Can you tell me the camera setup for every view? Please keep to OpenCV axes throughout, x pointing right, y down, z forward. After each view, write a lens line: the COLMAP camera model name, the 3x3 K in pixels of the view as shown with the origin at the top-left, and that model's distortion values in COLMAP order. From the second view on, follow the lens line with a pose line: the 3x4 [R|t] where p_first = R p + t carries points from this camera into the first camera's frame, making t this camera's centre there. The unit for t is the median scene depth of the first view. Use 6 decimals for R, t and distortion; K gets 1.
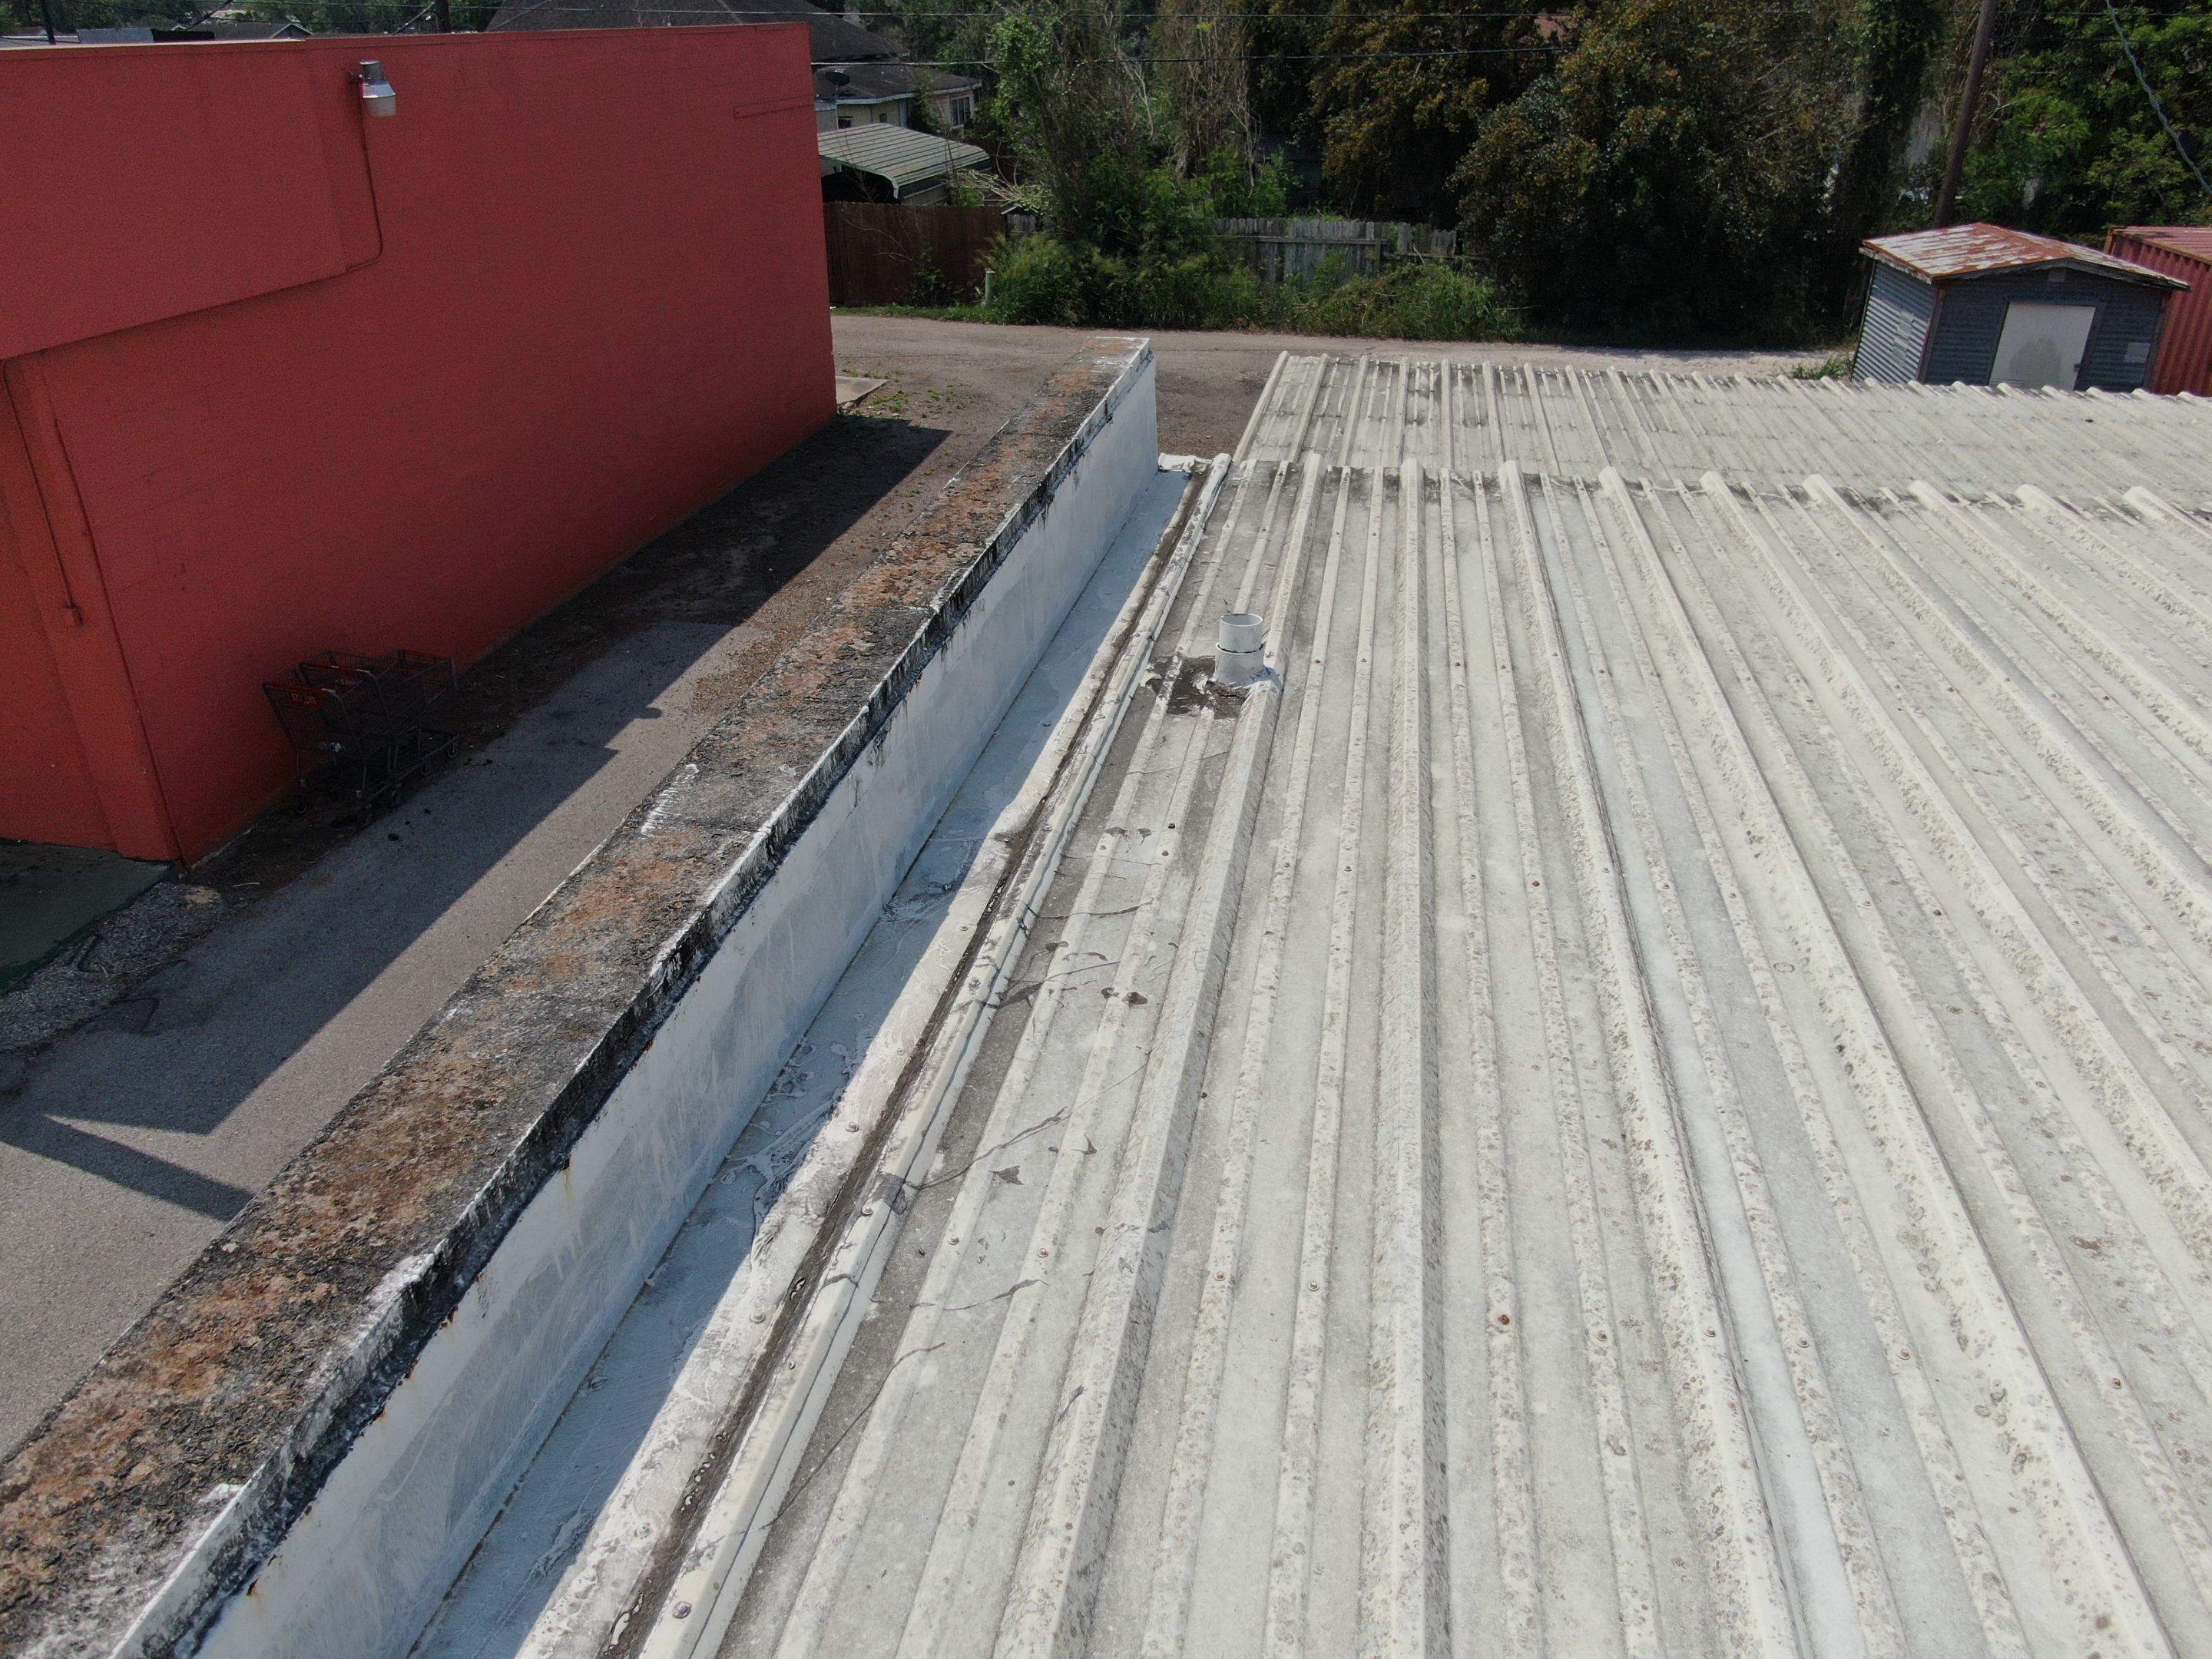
lens RADIAL K [[1594.3, 0, 1104.9], [0, 1594.3, 831.7], [0, 0, 1]] dist [-0.022159, 0.011680]
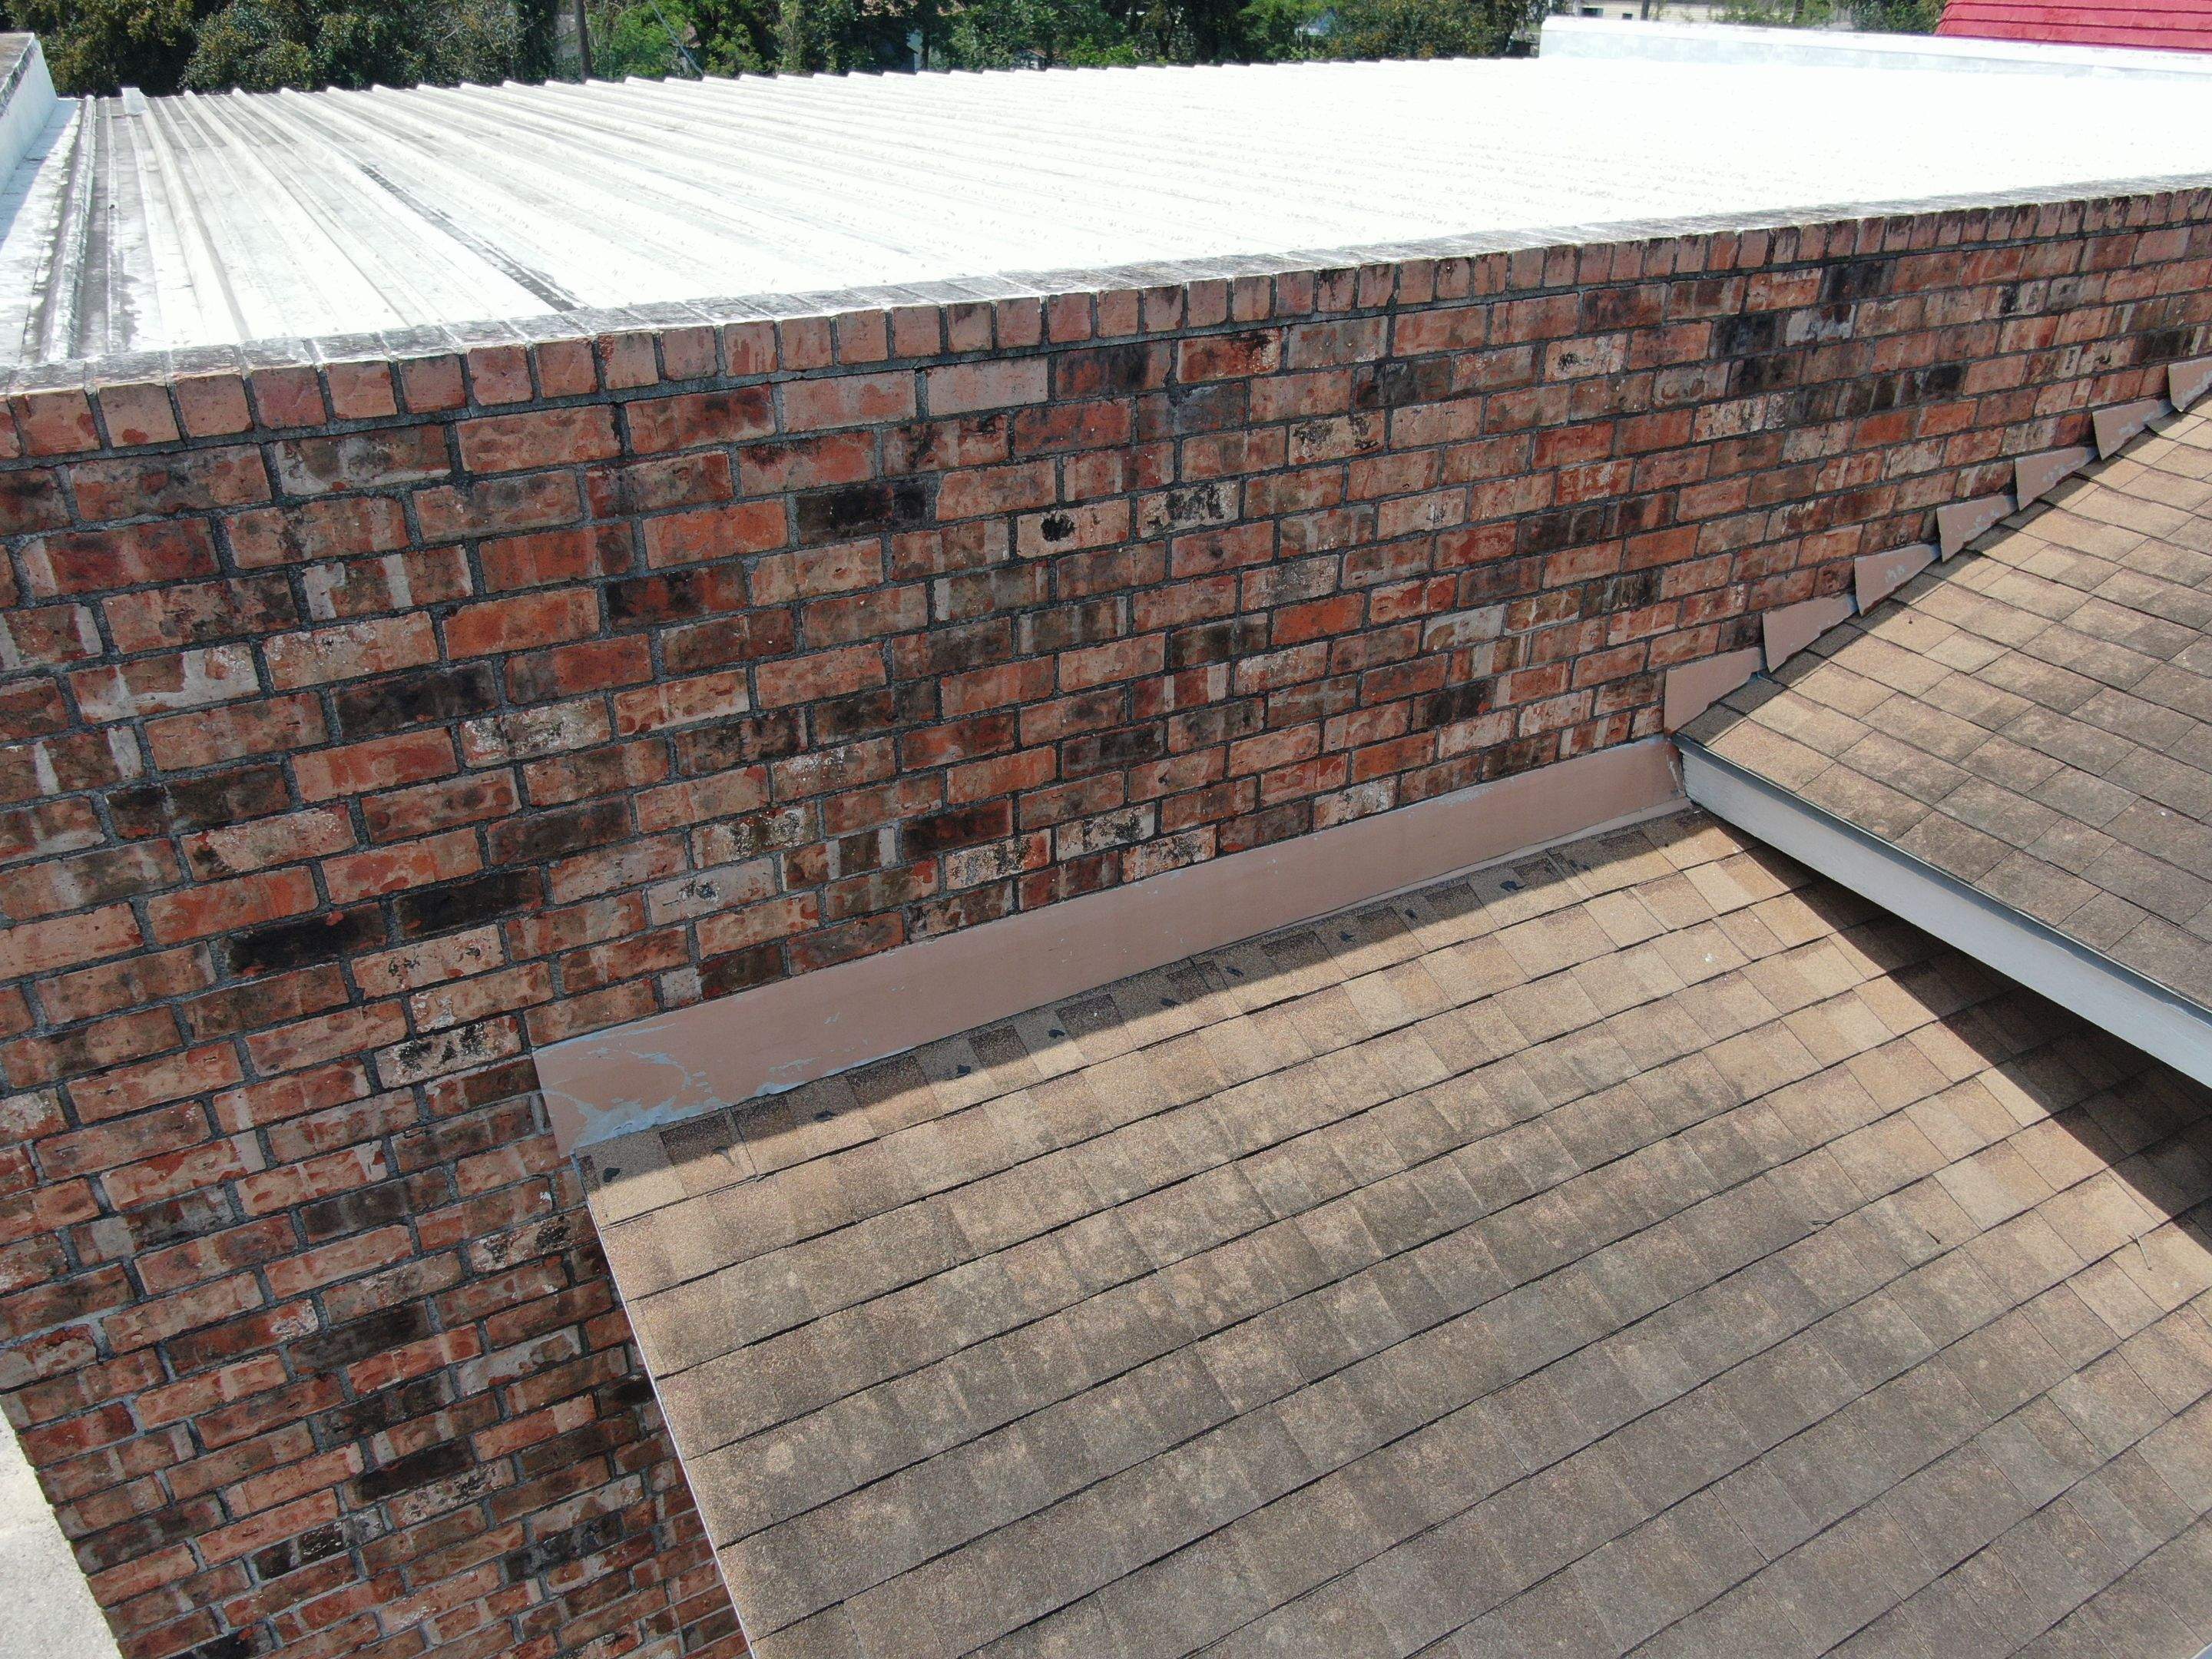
lens RADIAL K [[1594.3, 0, 1104.9], [0, 1594.3, 831.7], [0, 0, 1]] dist [-0.022159, 0.011680]
pose [[0.772871, -0.295722, 0.561443, -0.095033], [0.281778, 0.952694, 0.113910, 0.225345], [-0.568569, 0.070165, 0.819638, -0.381380]]
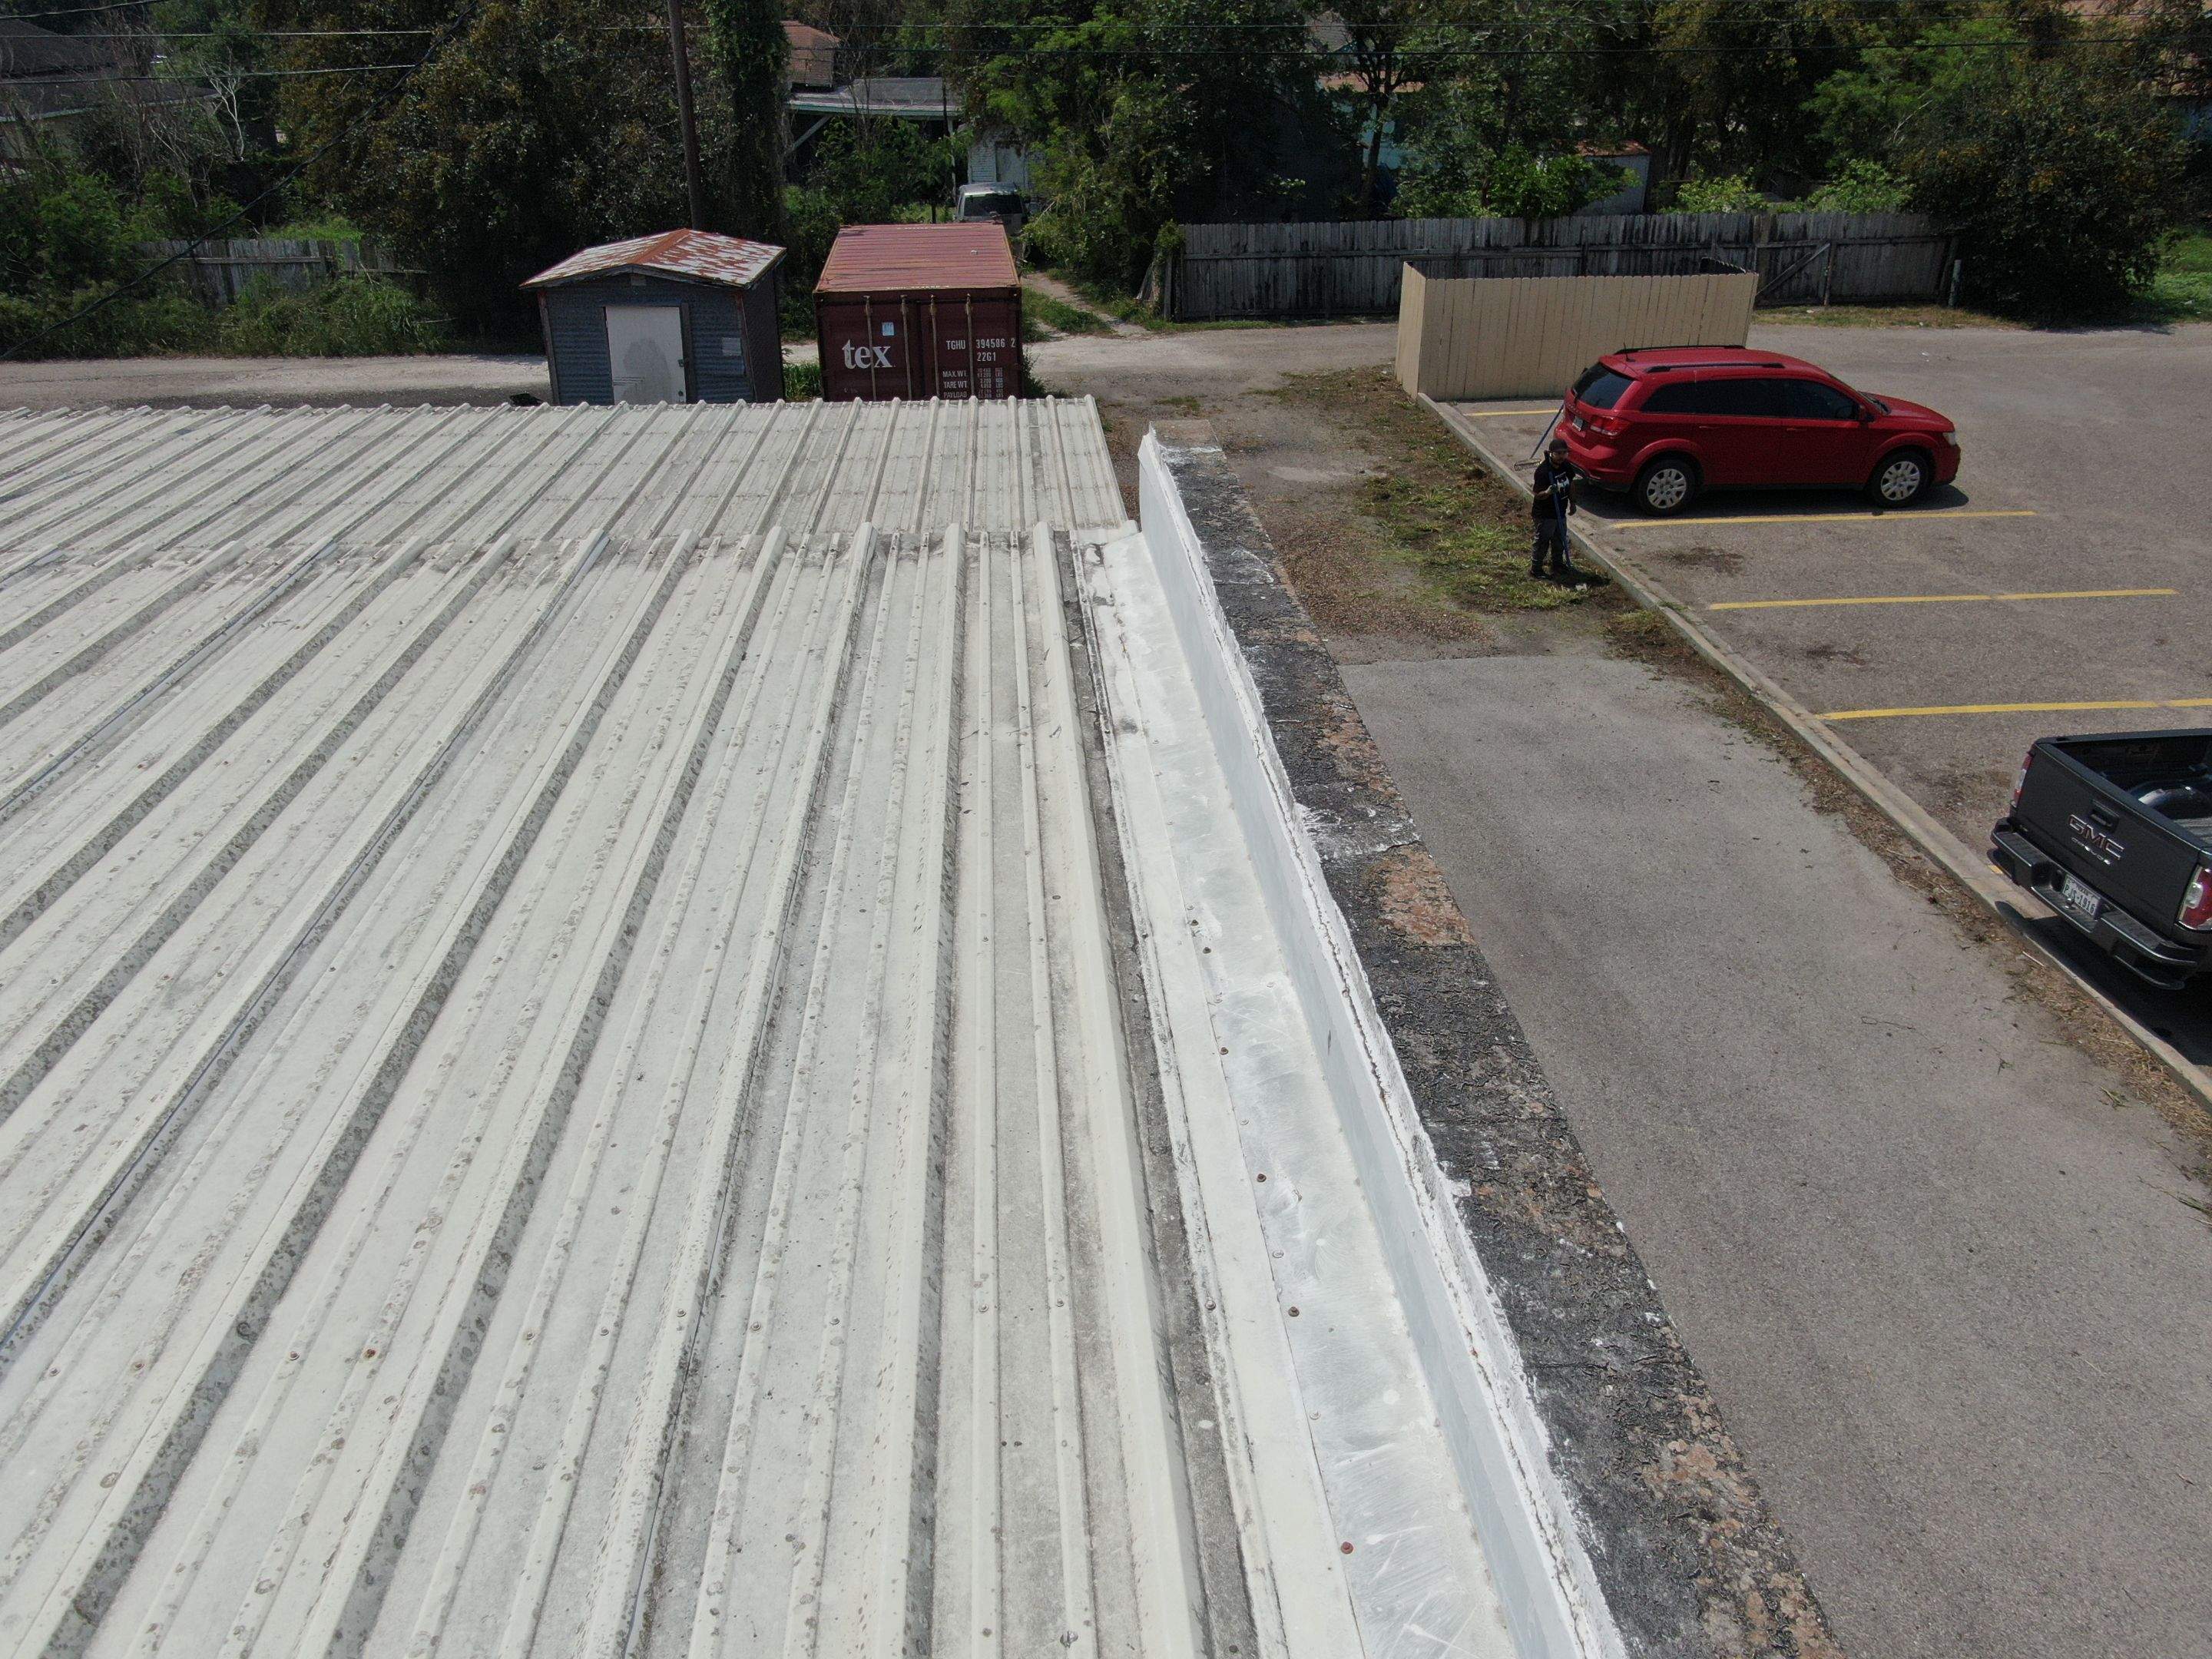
lens RADIAL K [[1600.0, 0, 1099.9], [0, 1600.0, 828.2], [0, 0, 1]] dist [-0.018110, 0.005868]
pose [[0.970947, -0.110219, 0.212400, 0.617386], [0.109991, 0.993849, 0.012929, 0.039995], [-0.212519, 0.010809, 0.977097, -0.123433]]
